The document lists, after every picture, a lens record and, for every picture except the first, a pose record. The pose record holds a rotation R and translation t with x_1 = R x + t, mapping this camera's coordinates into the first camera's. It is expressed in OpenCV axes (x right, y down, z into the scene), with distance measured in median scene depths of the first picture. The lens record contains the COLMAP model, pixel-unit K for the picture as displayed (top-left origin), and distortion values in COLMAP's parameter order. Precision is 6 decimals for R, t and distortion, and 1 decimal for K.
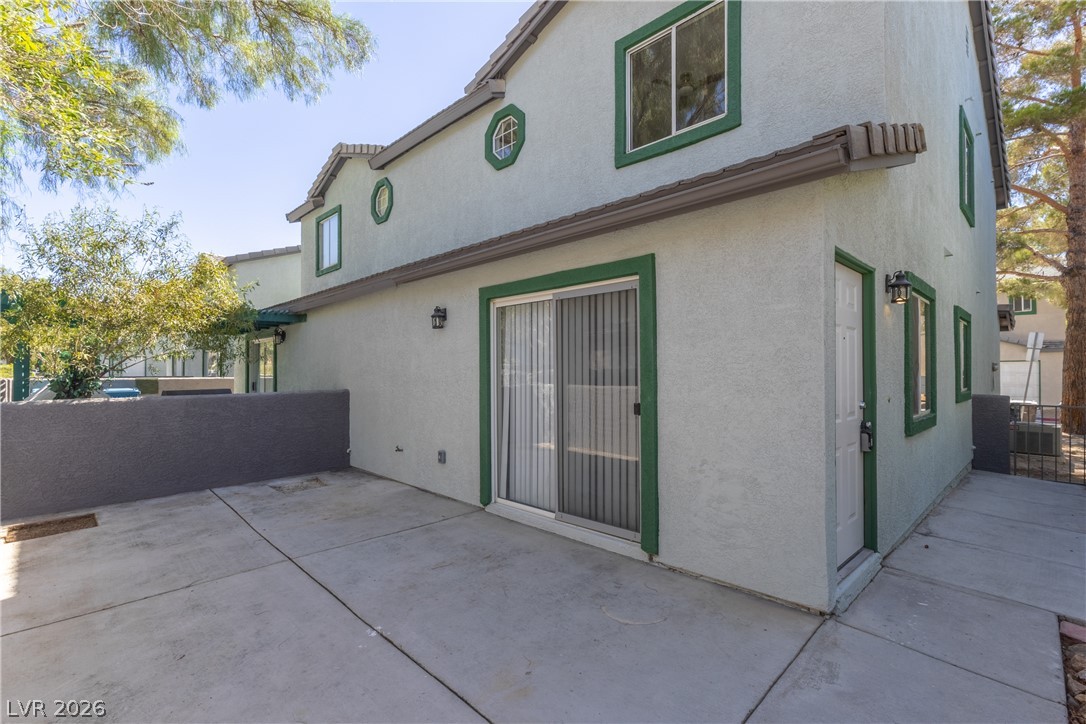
lens RADIAL K [[503.7, 0, 543.5], [0, 503.7, 368.3], [0, 0, 1]] dist [-0.002694, -0.000489]
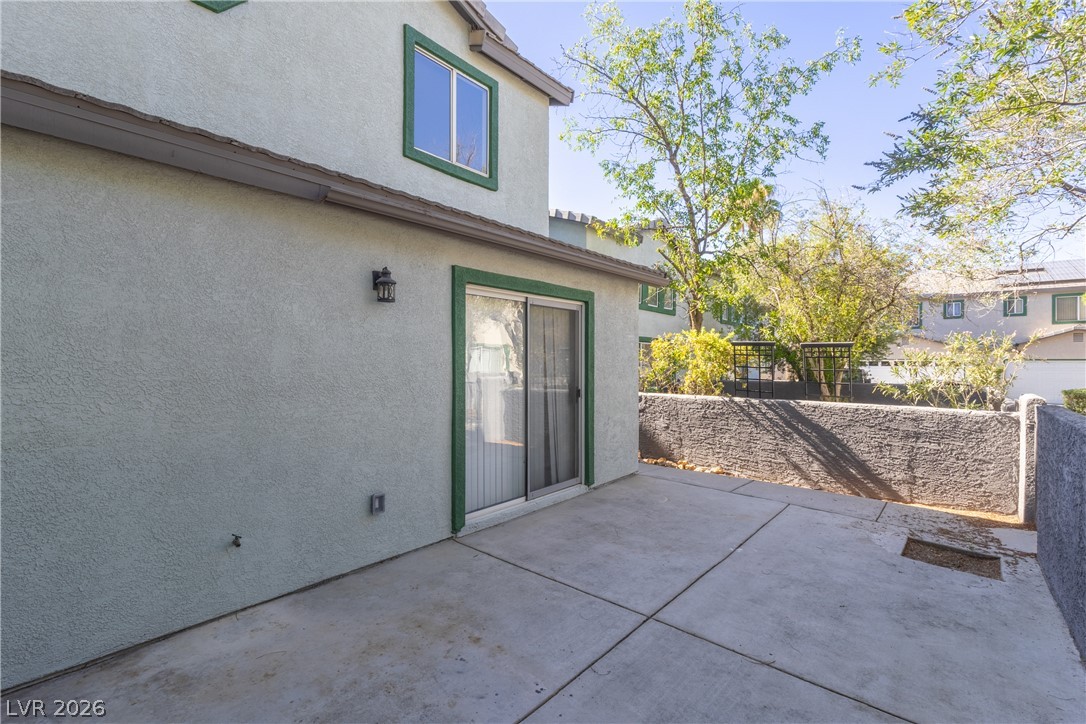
lens RADIAL K [[501.5, 0, 543.0], [0, 501.5, 362.0], [0, 0, 1]] dist [-0.003689, -0.000225]
pose [[-0.105405, 0.002520, 0.994426, -0.974843], [-0.006422, 0.999974, -0.003214, -0.002899], [-0.994409, -0.006725, -0.105386, 0.977248]]
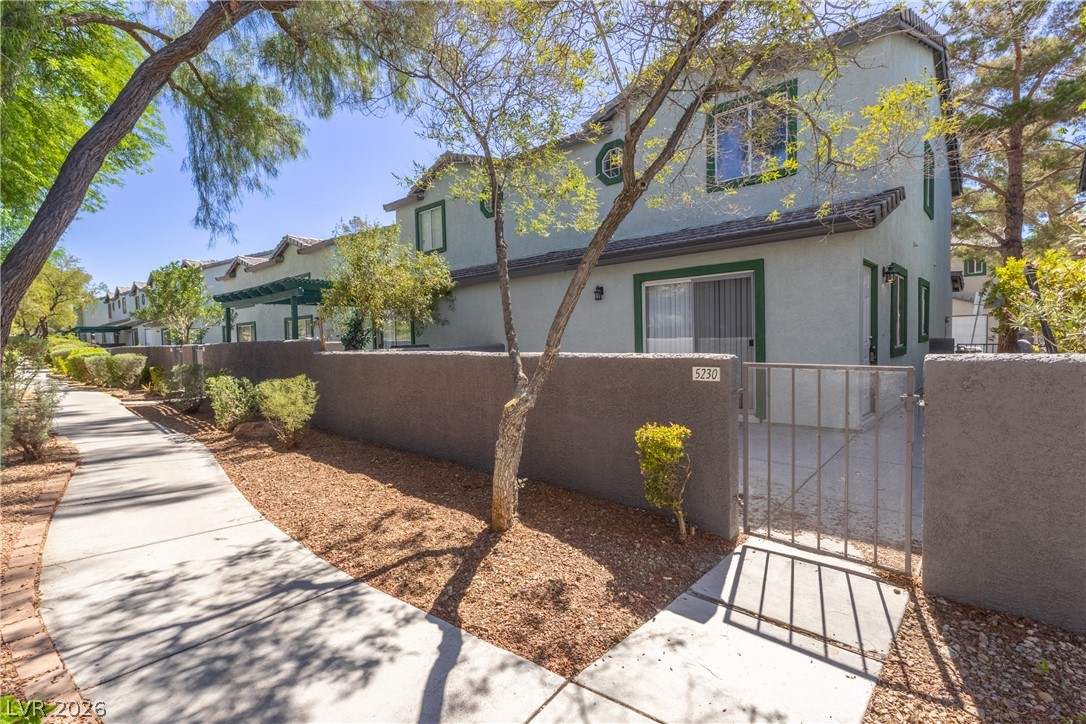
lens RADIAL K [[501.5, 0, 543.0], [0, 501.5, 362.0], [0, 0, 1]] dist [-0.003689, -0.000225]
pose [[0.998808, -0.024510, 0.042204, -0.508156], [0.022061, 0.998099, 0.057545, 0.022030], [-0.043534, -0.056546, 0.997450, -0.621969]]
